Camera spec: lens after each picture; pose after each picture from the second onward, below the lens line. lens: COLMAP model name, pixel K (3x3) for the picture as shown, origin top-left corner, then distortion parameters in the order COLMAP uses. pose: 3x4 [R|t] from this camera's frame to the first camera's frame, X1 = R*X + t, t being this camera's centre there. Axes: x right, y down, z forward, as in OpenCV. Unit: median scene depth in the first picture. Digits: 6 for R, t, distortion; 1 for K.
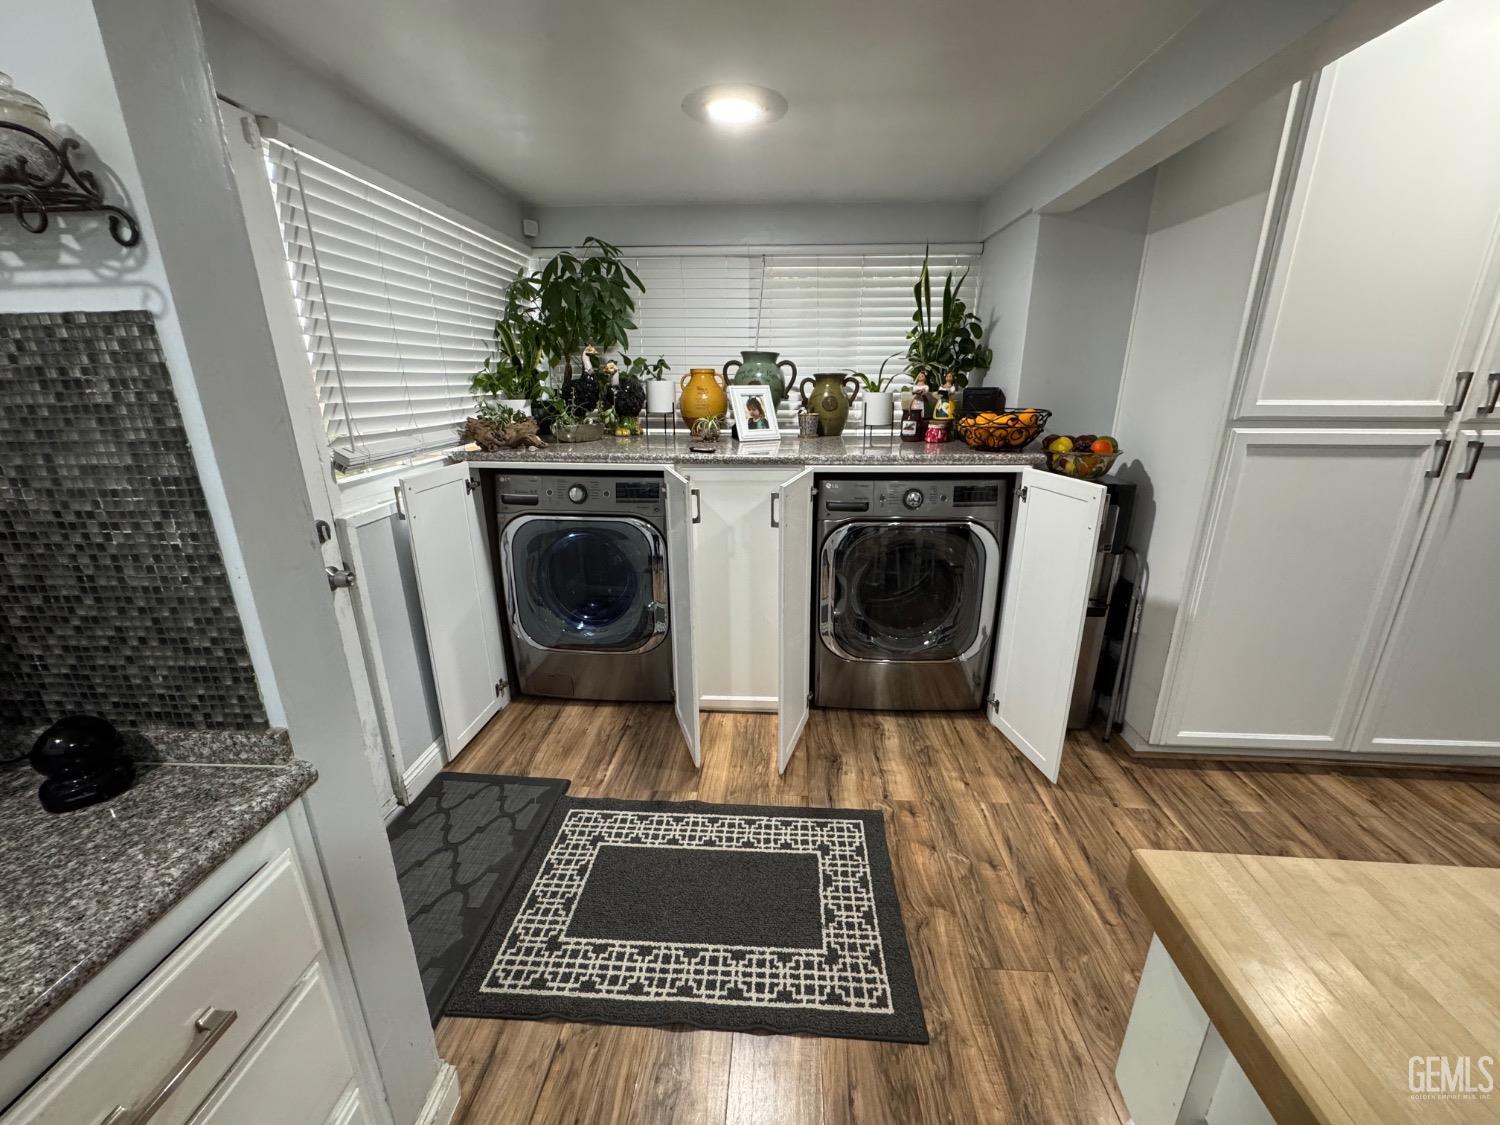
lens RADIAL K [[600.9, 0, 750.0], [0, 600.9, 562.5], [0, 0, 1]] dist [-0.000726, -0.000322]
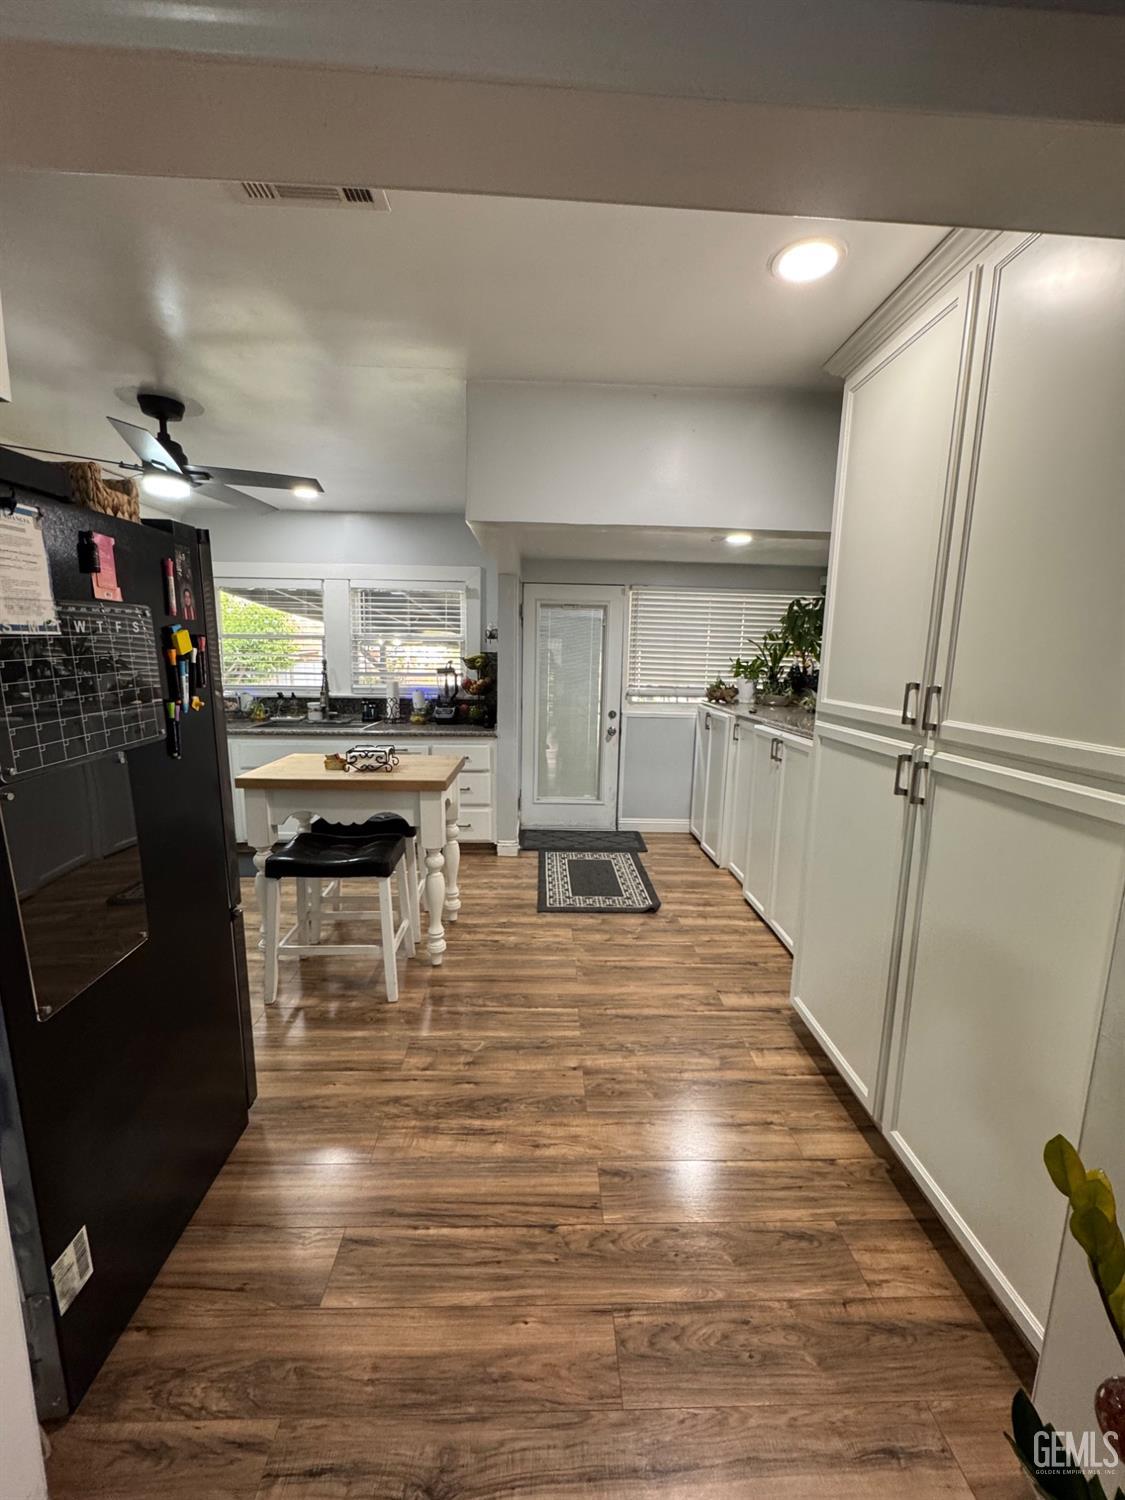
lens RADIAL K [[600.9, 0, 562.5], [0, 600.9, 750.0], [0, 0, 1]] dist [-0.000726, -0.000322]
pose [[0.092553, 0.160623, -0.982667, 2.011102], [-0.322856, 0.938424, 0.122983, -0.158703], [0.941912, 0.305878, 0.138712, 0.380215]]
